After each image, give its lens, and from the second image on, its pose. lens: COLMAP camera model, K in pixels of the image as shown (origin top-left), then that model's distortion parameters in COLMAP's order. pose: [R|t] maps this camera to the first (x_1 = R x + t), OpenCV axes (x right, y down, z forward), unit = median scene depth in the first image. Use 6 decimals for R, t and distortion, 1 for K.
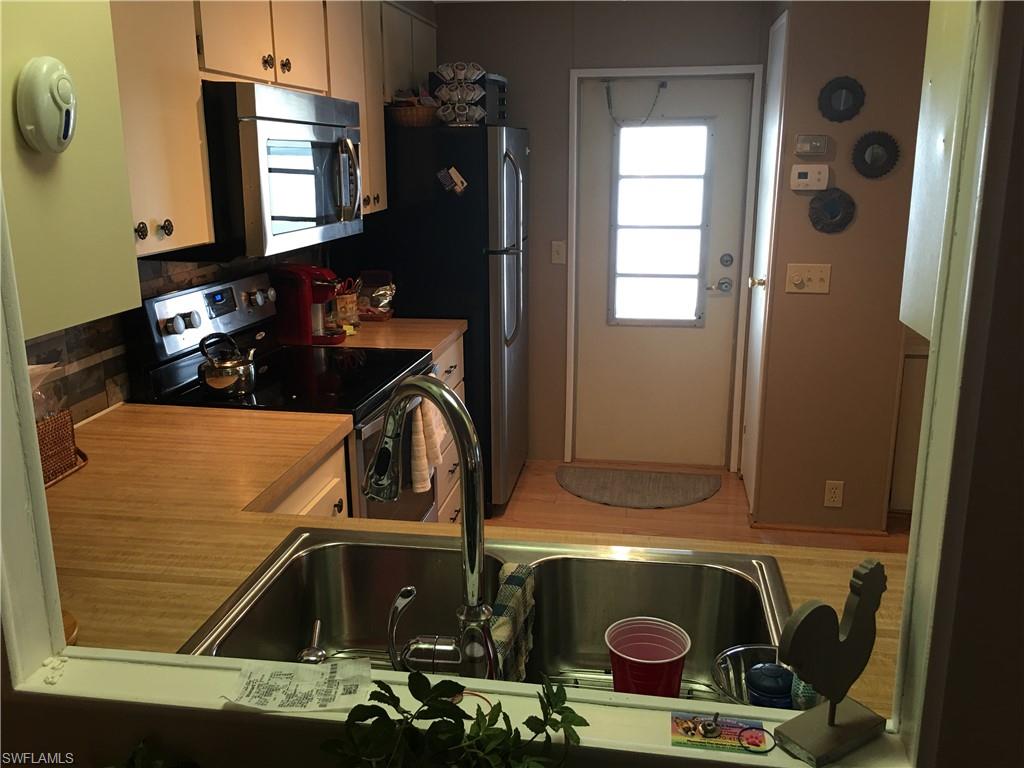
lens RADIAL K [[876.9, 0, 511.7], [0, 876.9, 376.1], [0, 0, 1]] dist [0.064667, -0.085758]
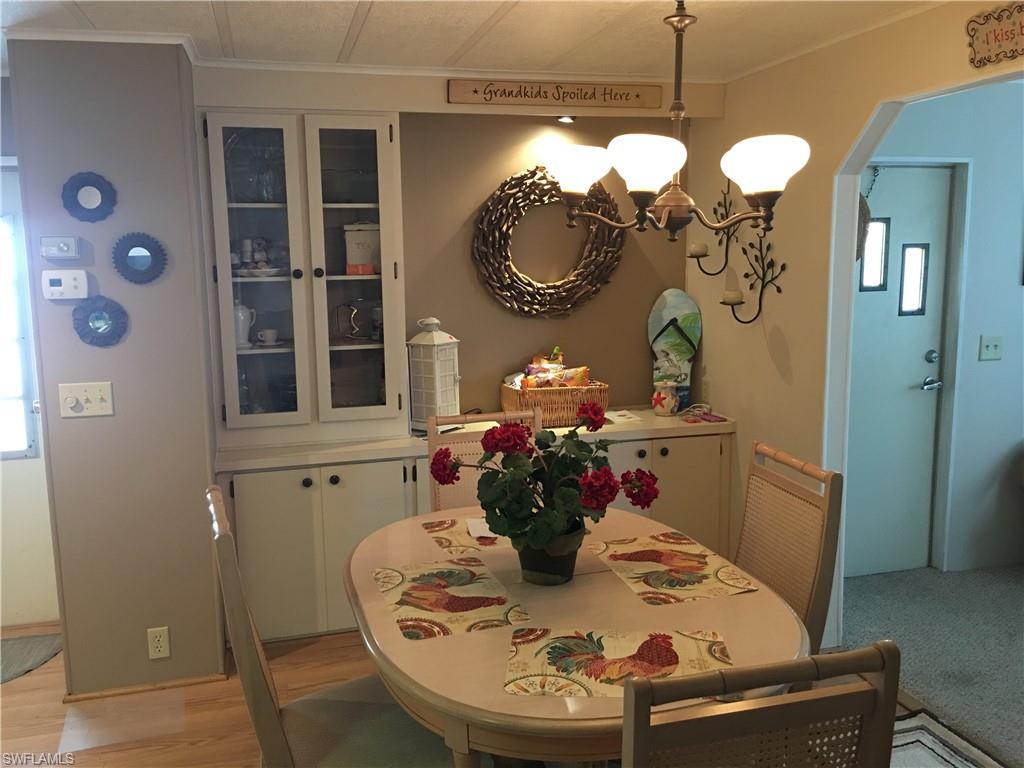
lens RADIAL K [[876.9, 0, 508.5], [0, 876.9, 378.0], [0, 0, 1]] dist [0.064667, -0.085758]
pose [[0.911502, -0.073556, 0.404664, 0.362715], [0.111425, 0.991247, -0.070803, -0.024710], [-0.395914, 0.109627, 0.911720, 0.051244]]
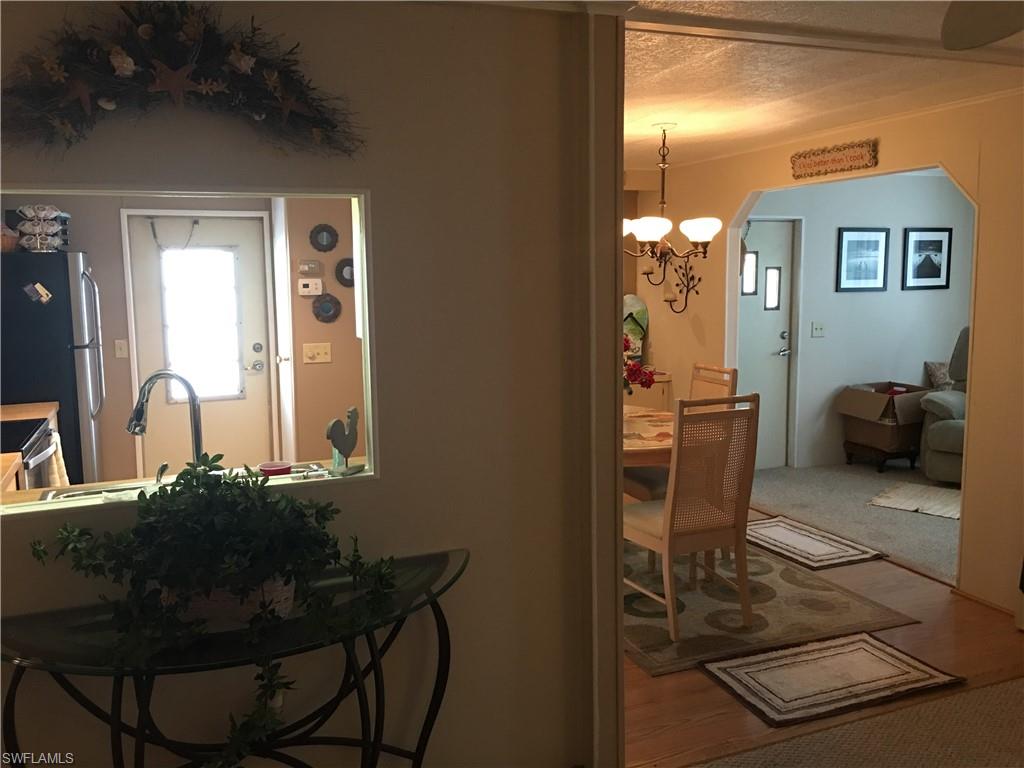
lens RADIAL K [[876.9, 0, 504.4], [0, 876.9, 375.0], [0, 0, 1]] dist [0.064667, -0.085758]
pose [[0.856419, -0.069086, 0.511639, -0.157411], [0.133329, 0.986986, -0.089905, 0.102355], [-0.498769, 0.145212, 0.854484, -0.425925]]
